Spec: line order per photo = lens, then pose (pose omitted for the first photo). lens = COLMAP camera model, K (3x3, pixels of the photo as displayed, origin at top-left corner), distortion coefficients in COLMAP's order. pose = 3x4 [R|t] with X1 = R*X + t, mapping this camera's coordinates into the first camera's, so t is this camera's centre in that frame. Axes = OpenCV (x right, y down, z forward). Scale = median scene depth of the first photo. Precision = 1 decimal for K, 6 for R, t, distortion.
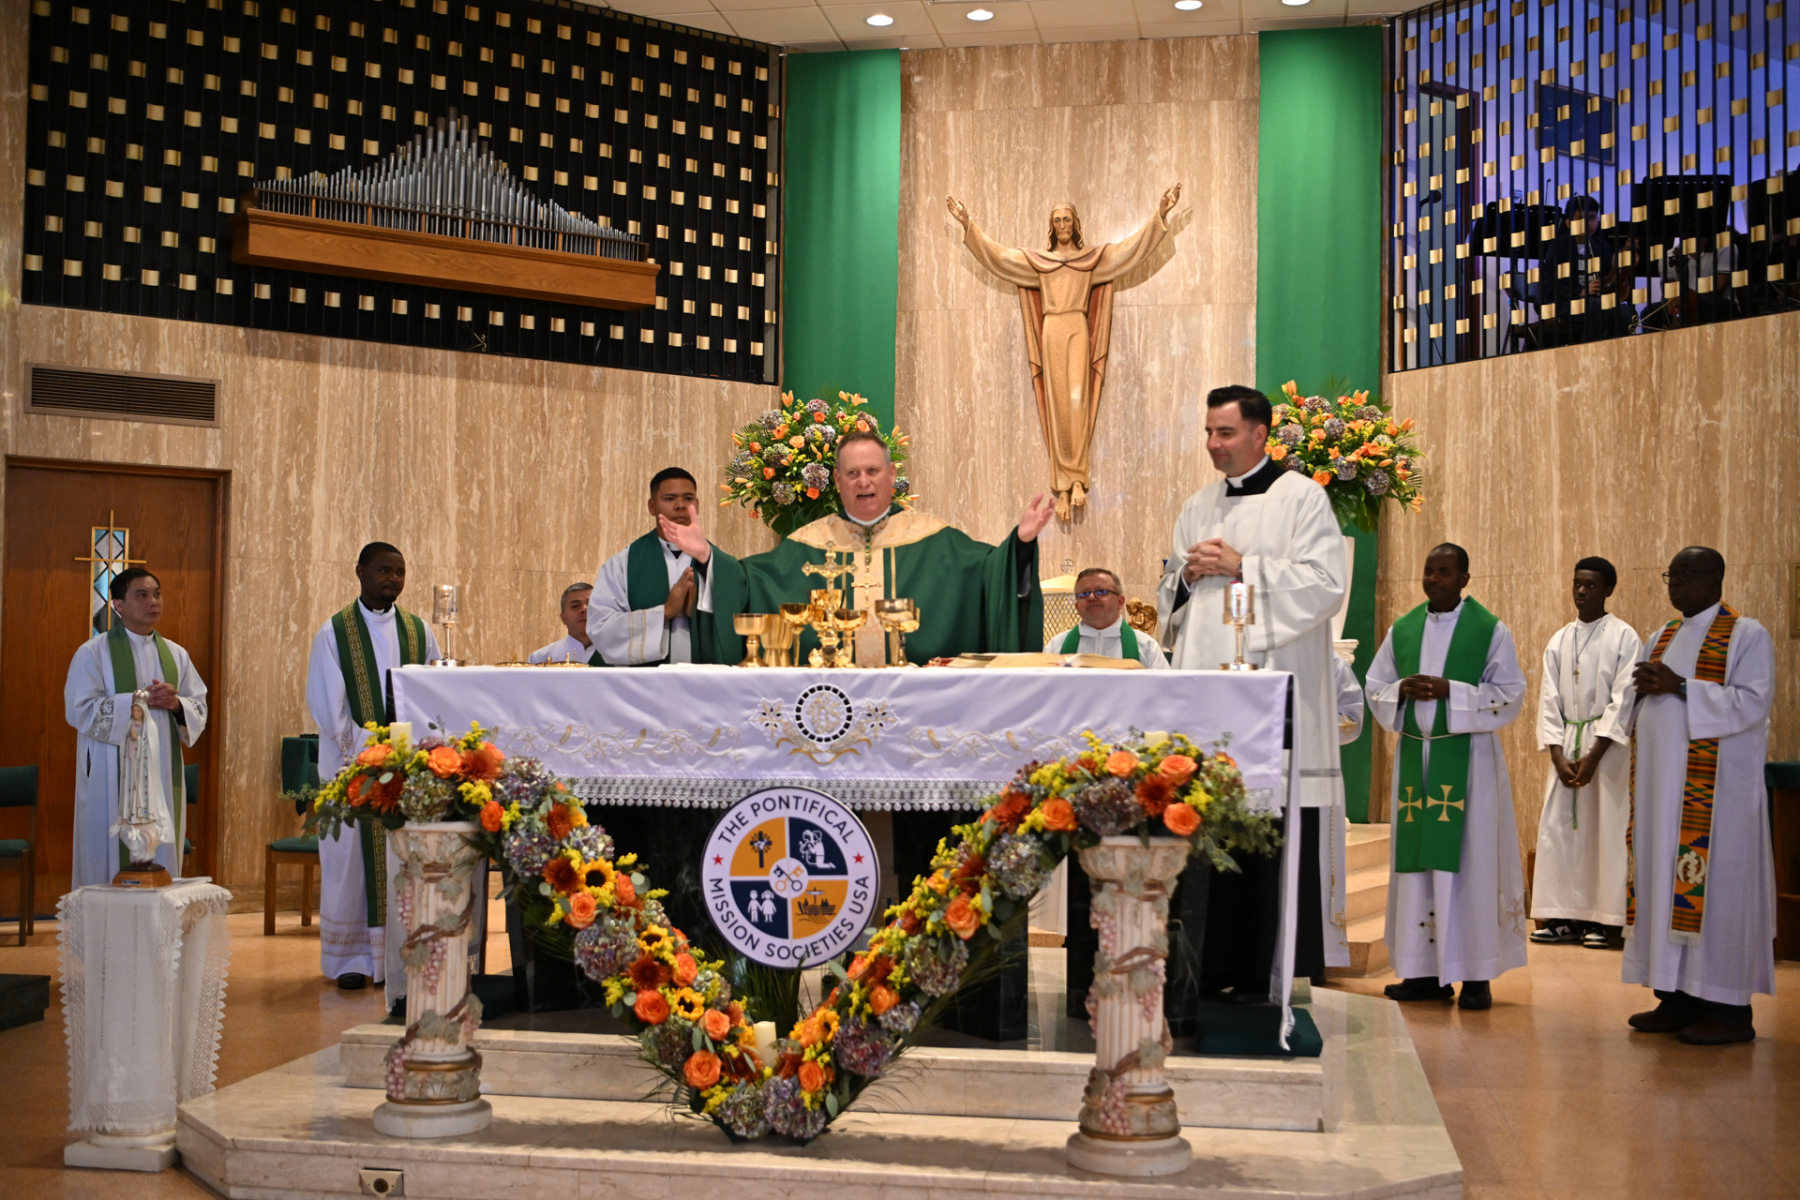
lens RADIAL K [[2111.8, 0, 887.5], [0, 2111.8, 573.3], [0, 0, 1]] dist [0.038020, 0.000000]
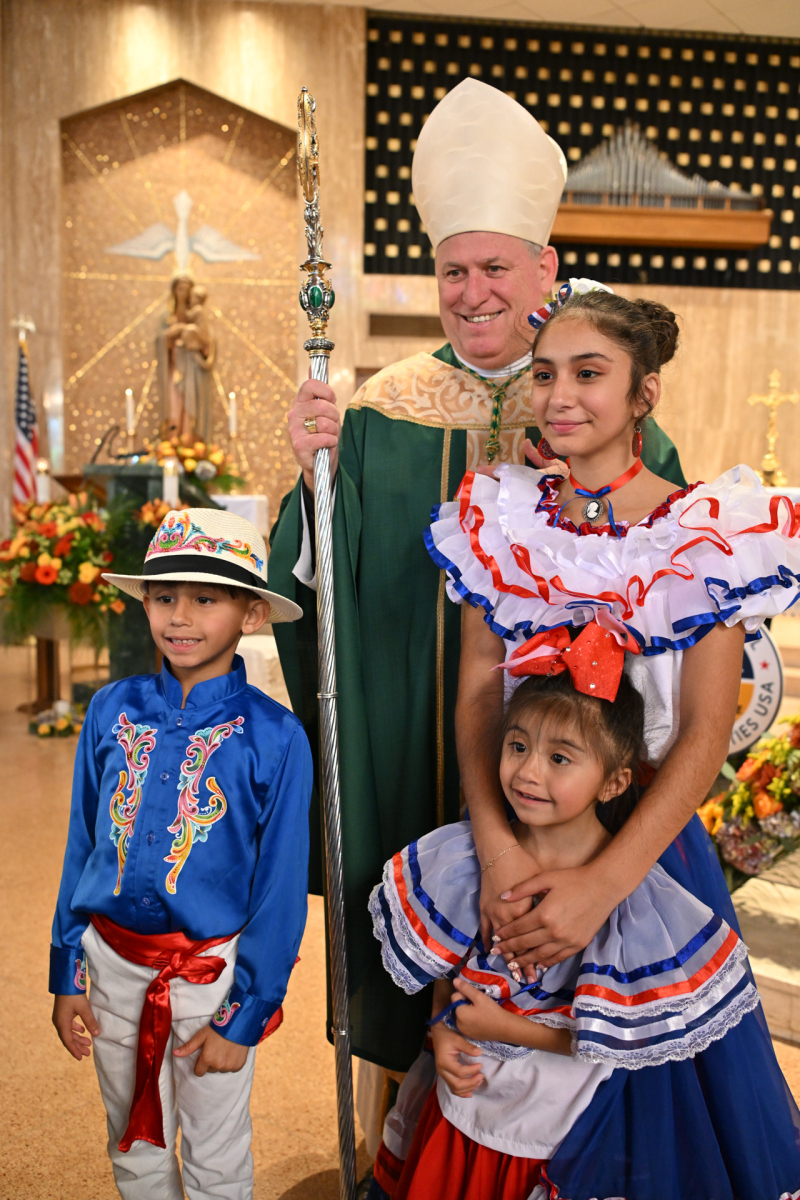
lens RADIAL K [[1081.2, 0, 402.6], [0, 1081.2, 609.9], [0, 0, 1]] dist [0.003305, -0.026983]
pose [[0.875483, 0.052681, -0.480369, 0.042058], [0.019989, 0.989242, 0.144918, 0.011042], [0.482835, -0.136476, 0.865011, 0.209440]]
